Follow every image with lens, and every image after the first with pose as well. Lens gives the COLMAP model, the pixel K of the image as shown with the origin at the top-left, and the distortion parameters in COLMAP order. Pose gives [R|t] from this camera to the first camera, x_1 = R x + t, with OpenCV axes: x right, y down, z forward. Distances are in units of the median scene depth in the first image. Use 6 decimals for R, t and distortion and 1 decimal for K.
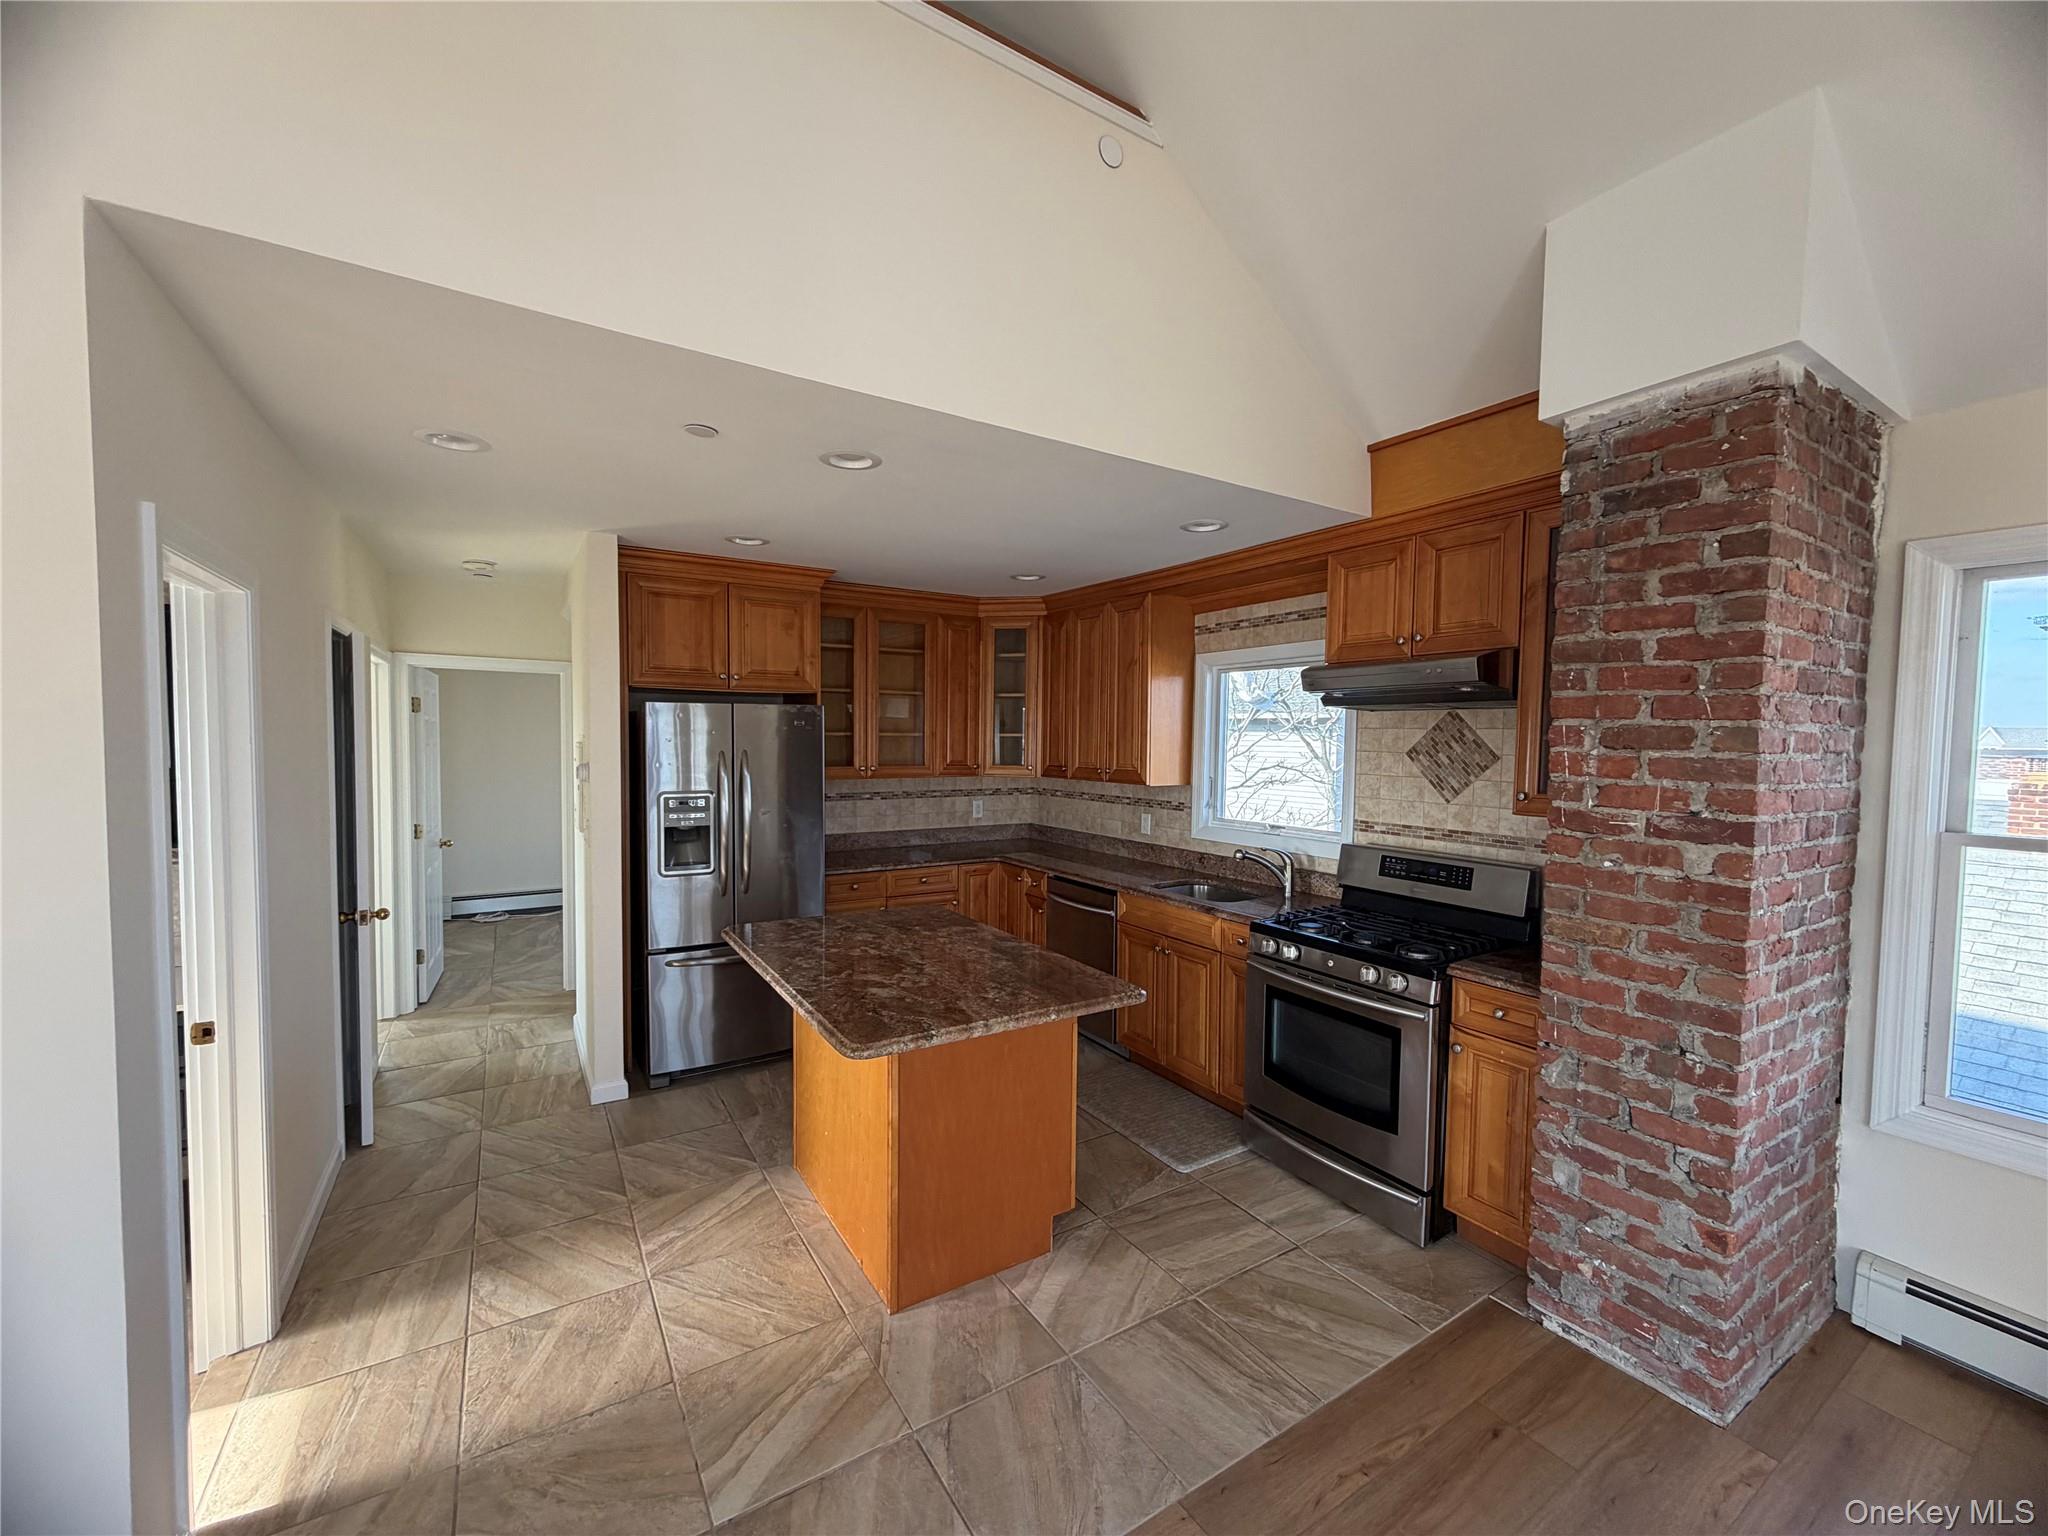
lens RADIAL K [[825.7, 0, 1018.7], [0, 825.7, 773.6], [0, 0, 1]] dist [-0.000163, -0.001346]
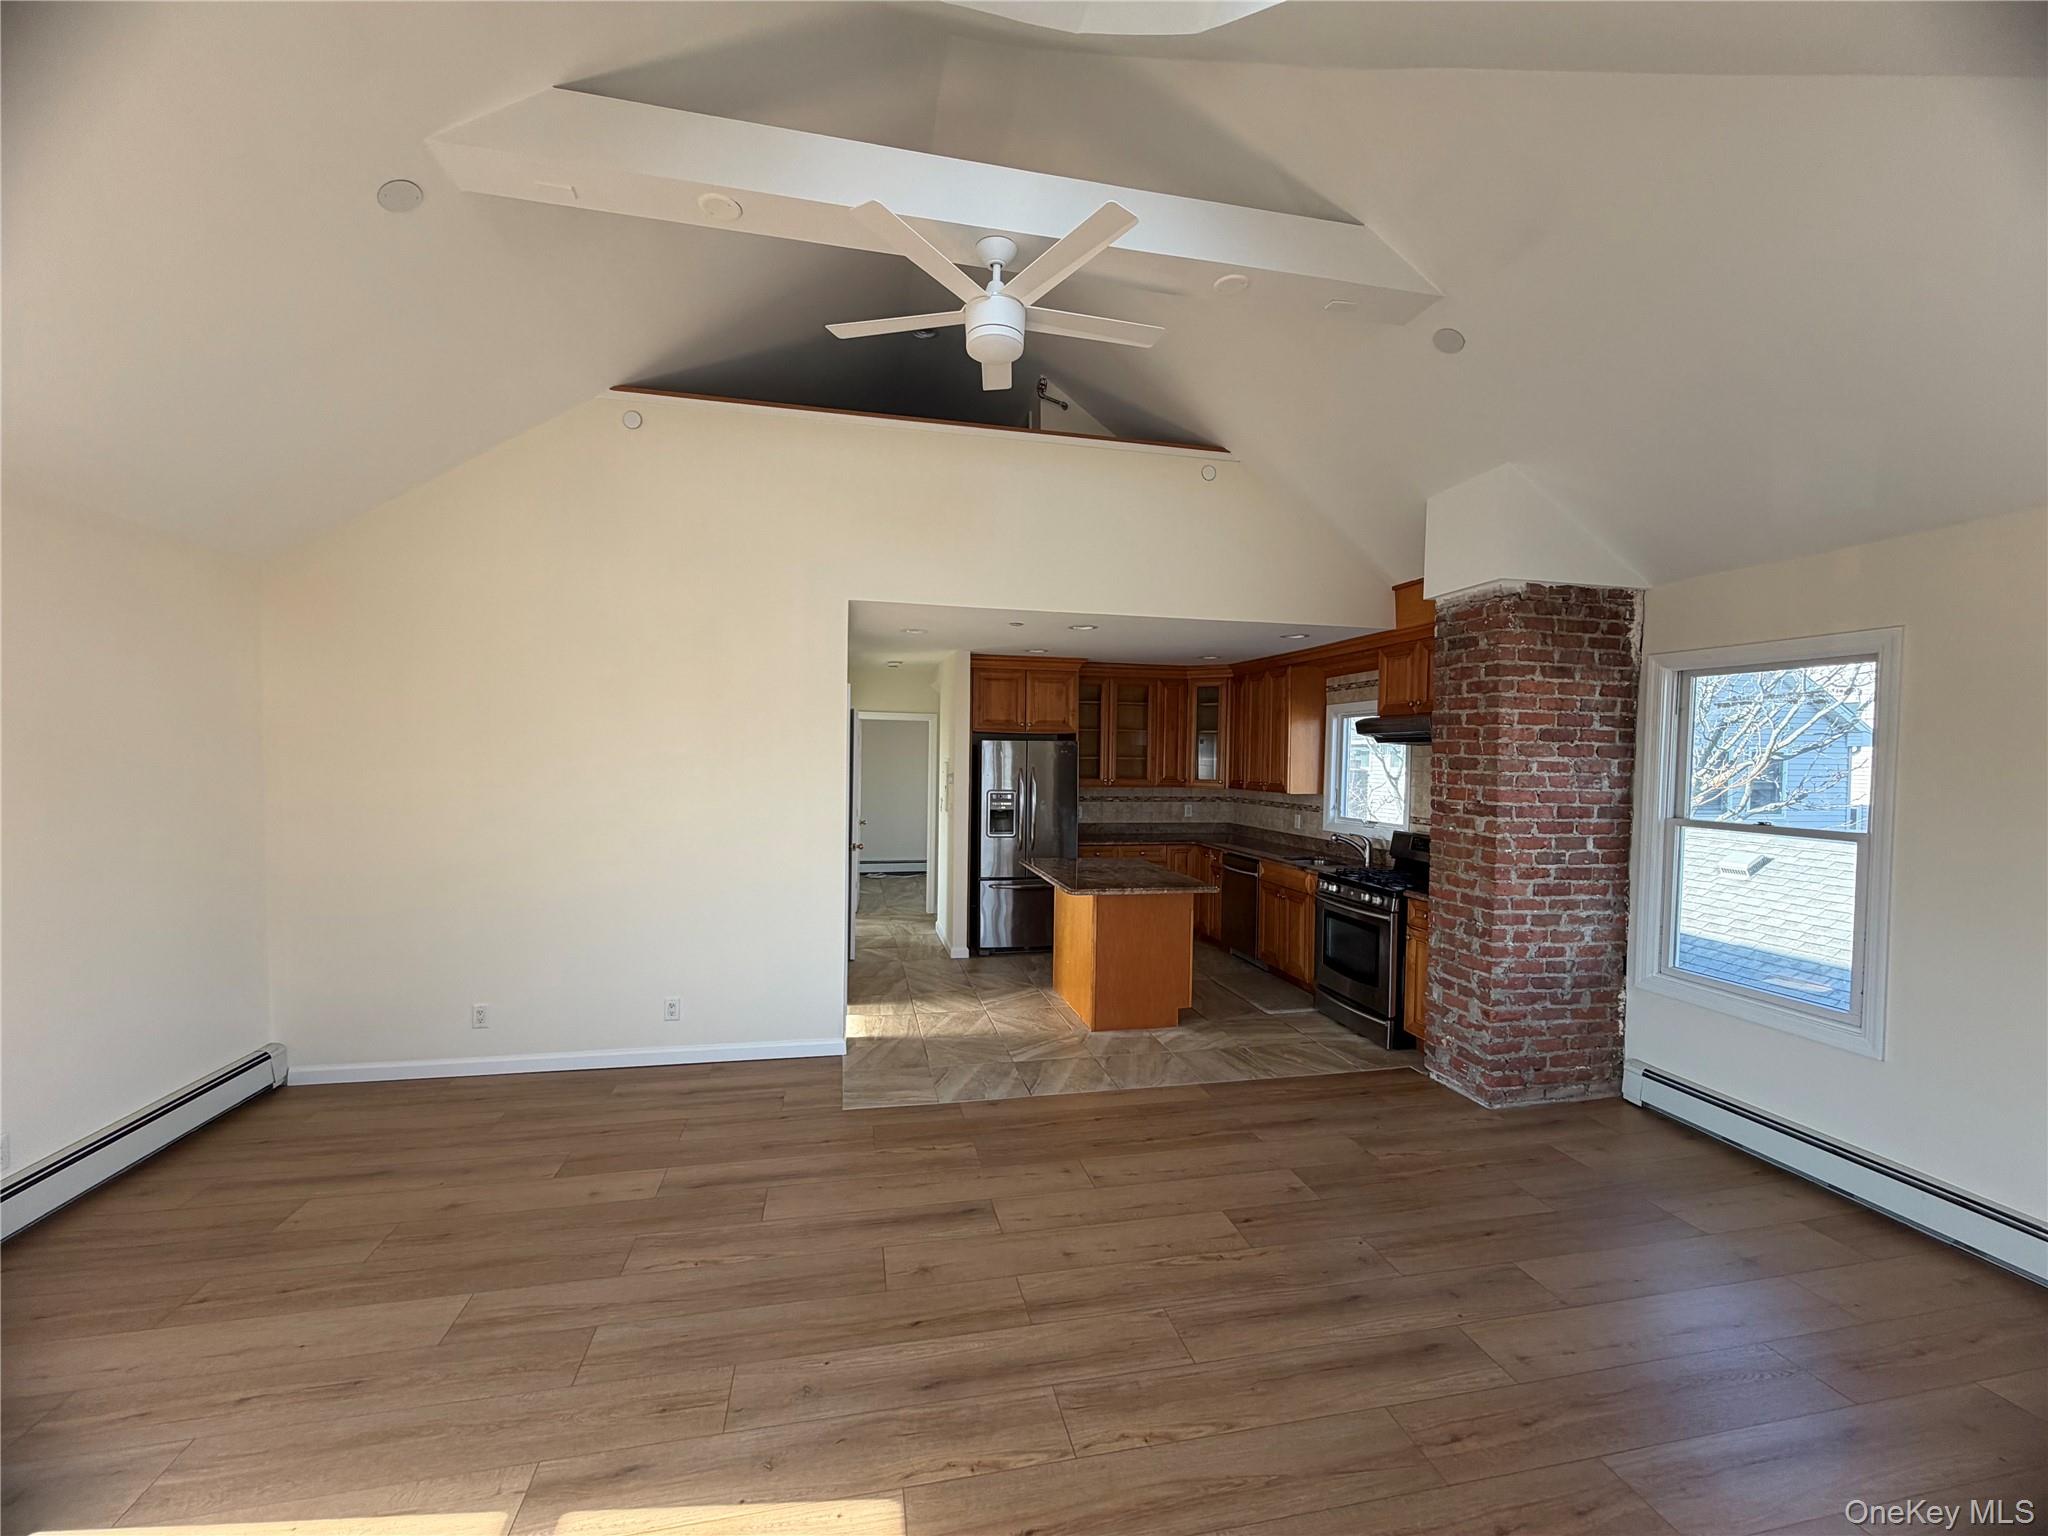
lens RADIAL K [[825.7, 0, 1012.5], [0, 825.7, 769.5], [0, 0, 1]] dist [-0.000163, -0.001346]
pose [[0.939352, 0.009394, -0.342825, 0.330472], [-0.019958, 0.999428, -0.027300, 0.035949], [0.342372, 0.032486, 0.939003, -0.958319]]
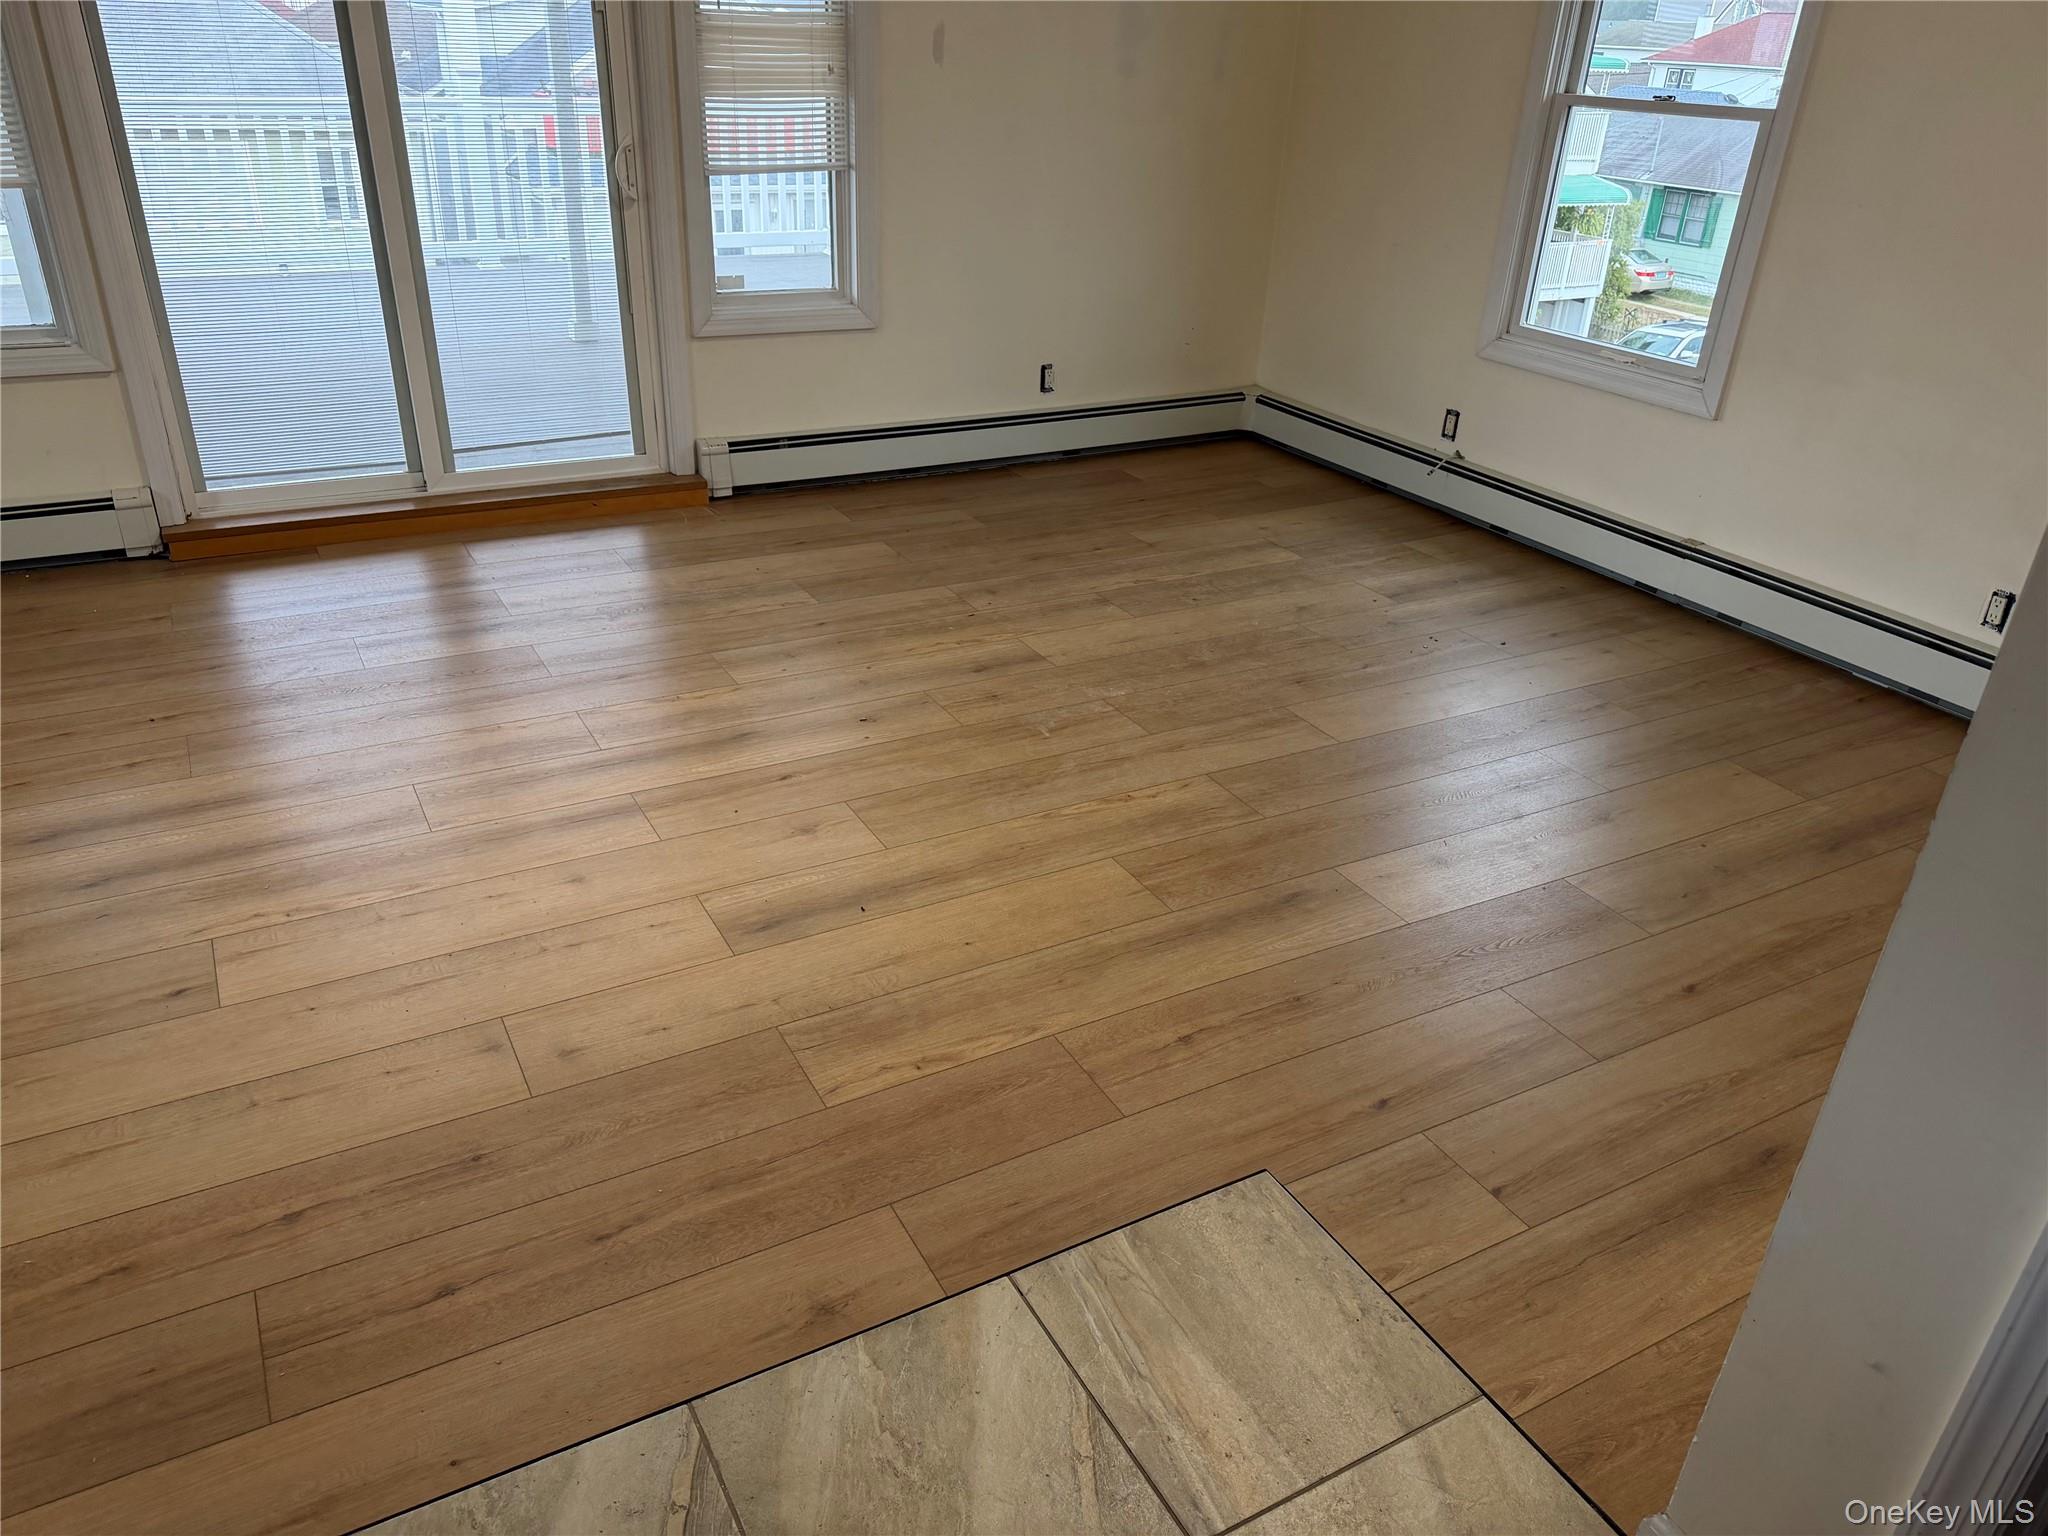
lens RADIAL K [[1431.3, 0, 1027.1], [0, 1431.3, 762.1], [0, 0, 1]] dist [0.081175, -0.088770]
pose [[-0.997552, -0.069254, 0.009666, -0.305035], [-0.055187, 0.864625, 0.499378, -0.017327], [-0.042942, 0.497622, -0.866330, 0.967748]]
